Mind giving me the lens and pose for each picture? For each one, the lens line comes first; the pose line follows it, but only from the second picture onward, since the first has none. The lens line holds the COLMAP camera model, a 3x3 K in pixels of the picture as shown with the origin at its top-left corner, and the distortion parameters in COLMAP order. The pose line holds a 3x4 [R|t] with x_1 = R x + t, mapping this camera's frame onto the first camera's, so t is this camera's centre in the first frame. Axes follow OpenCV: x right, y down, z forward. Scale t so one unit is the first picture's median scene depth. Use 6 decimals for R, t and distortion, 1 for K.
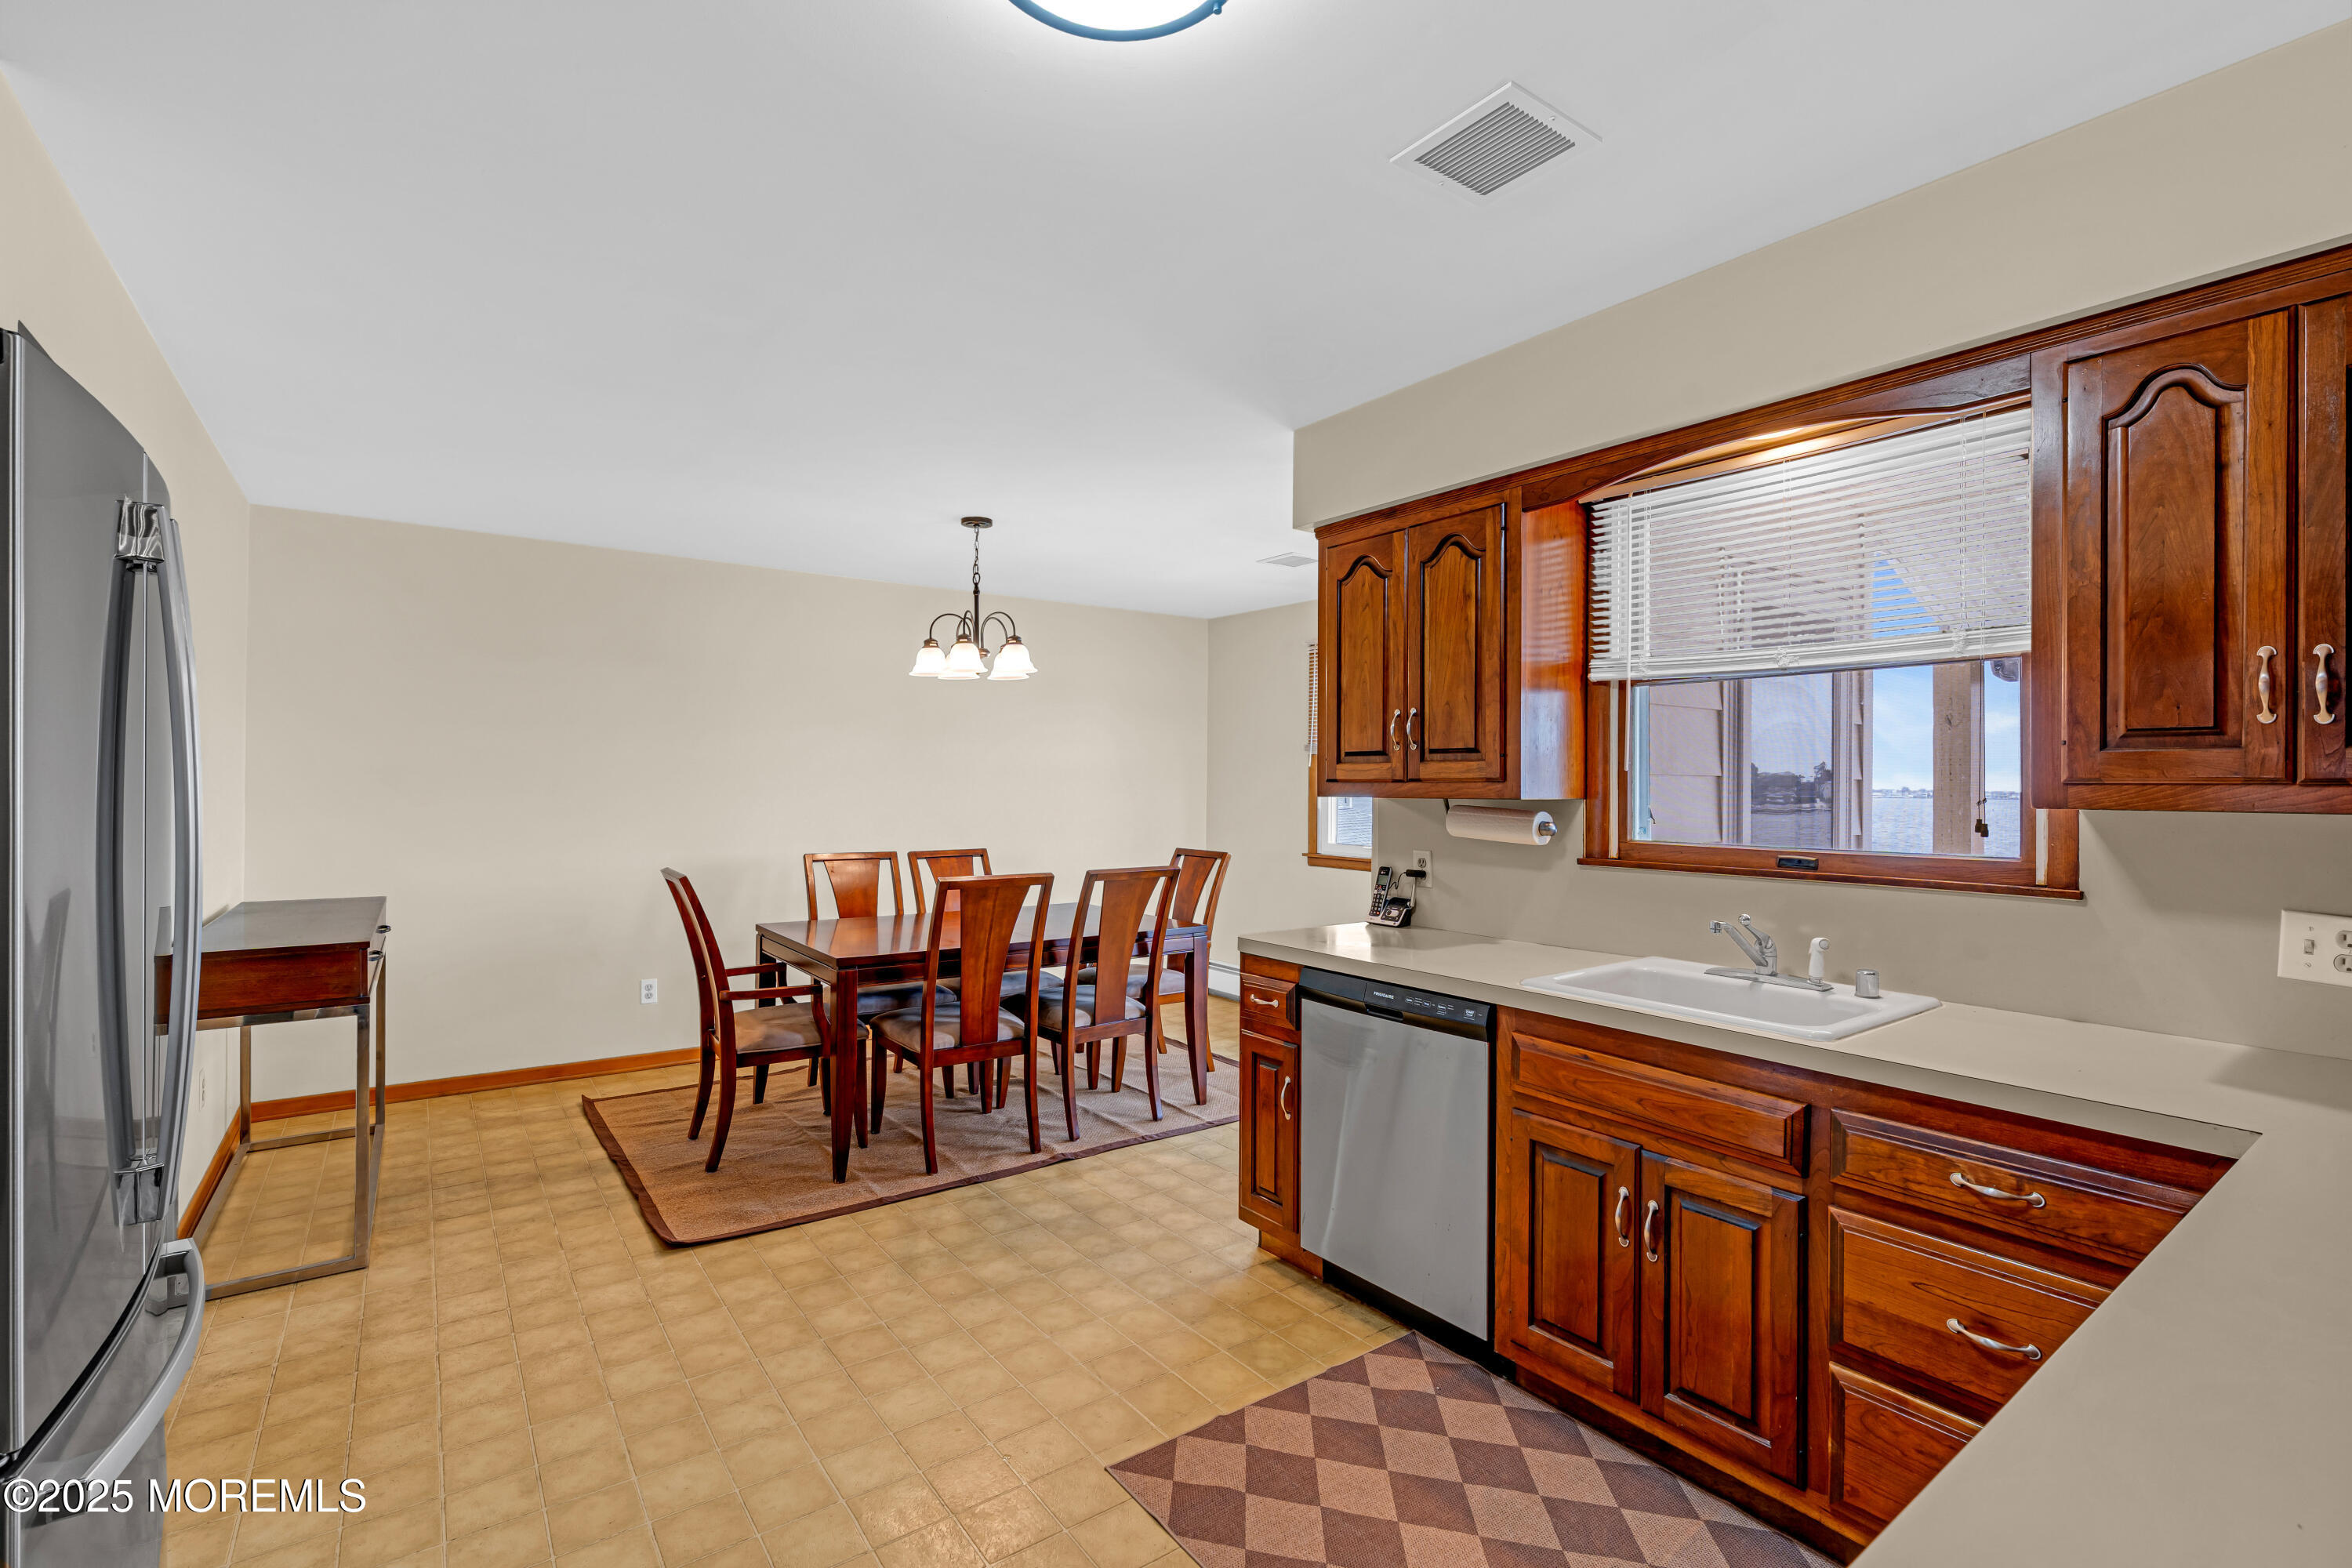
lens RADIAL K [[1048.2, 0, 1206.5], [0, 1048.2, 785.5], [0, 0, 1]] dist [-0.015375, 0.006905]
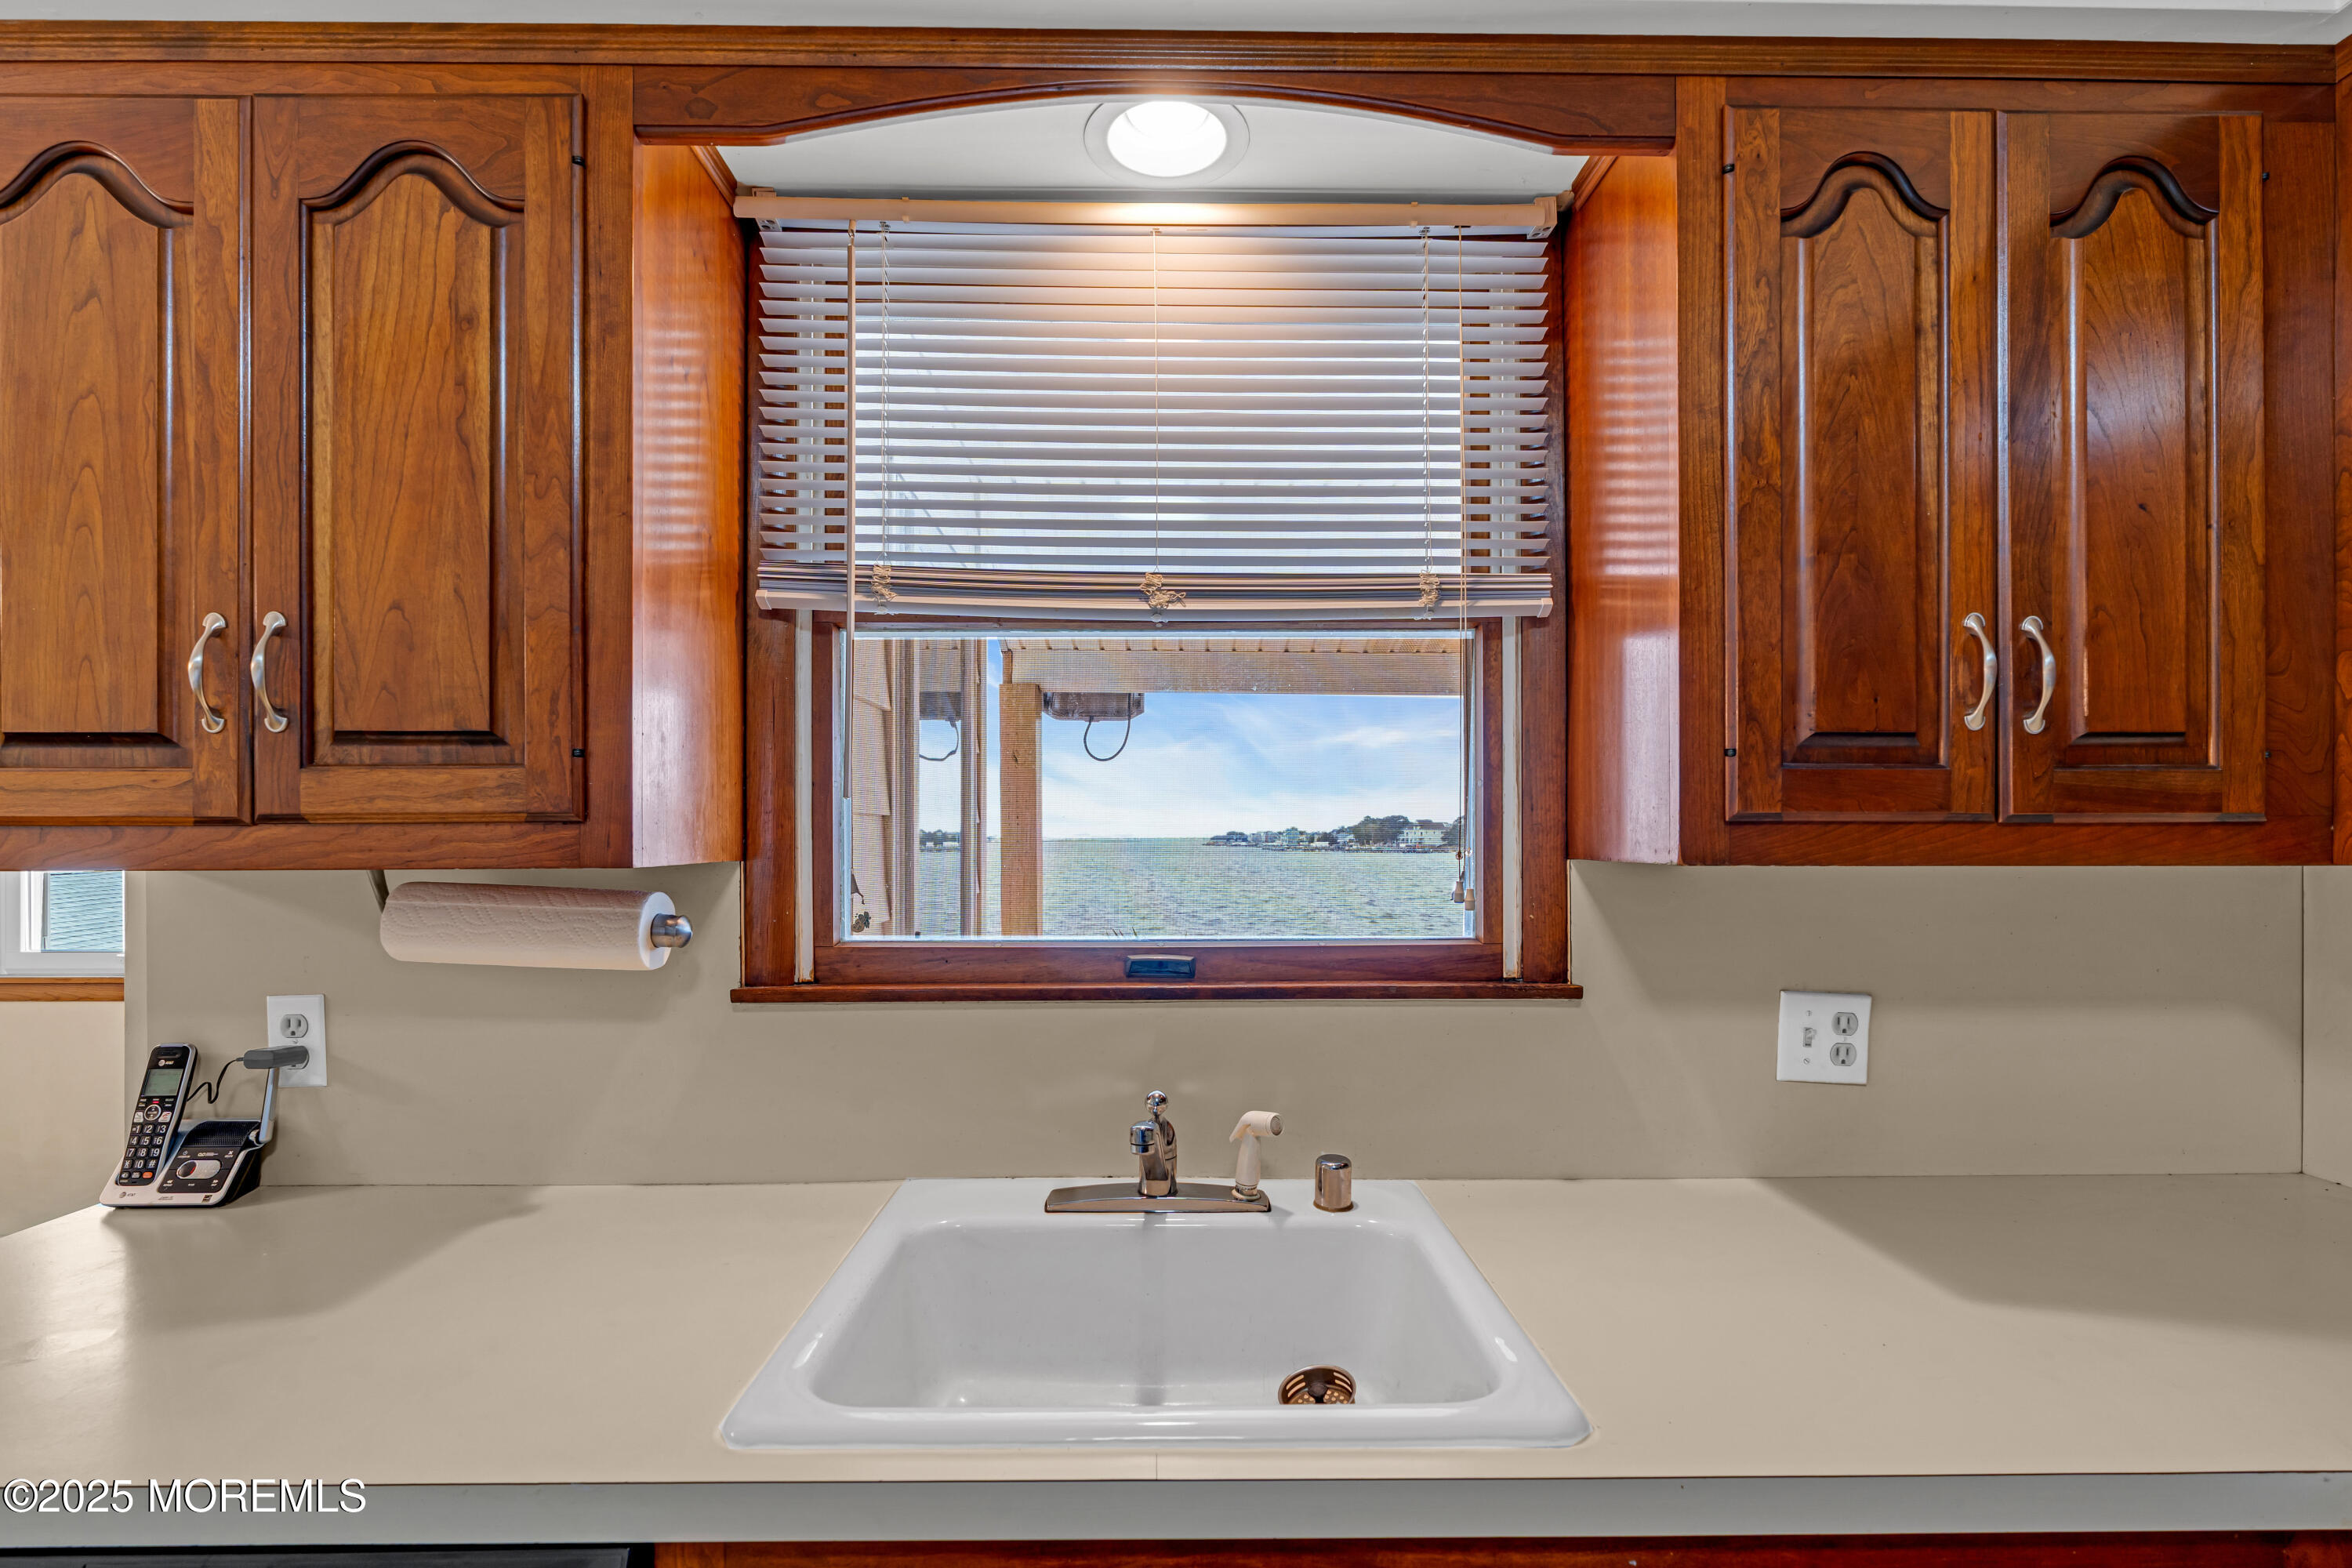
lens RADIAL K [[1081.1, 0, 1174.4], [0, 1081.1, 834.6], [0, 0, 1]] dist [-0.008782, 0.000750]
pose [[0.605490, -0.006954, 0.795823, 0.096333], [0.005374, 0.999975, 0.004650, 0.000258], [-0.795835, 0.001462, 0.605512, 0.561201]]
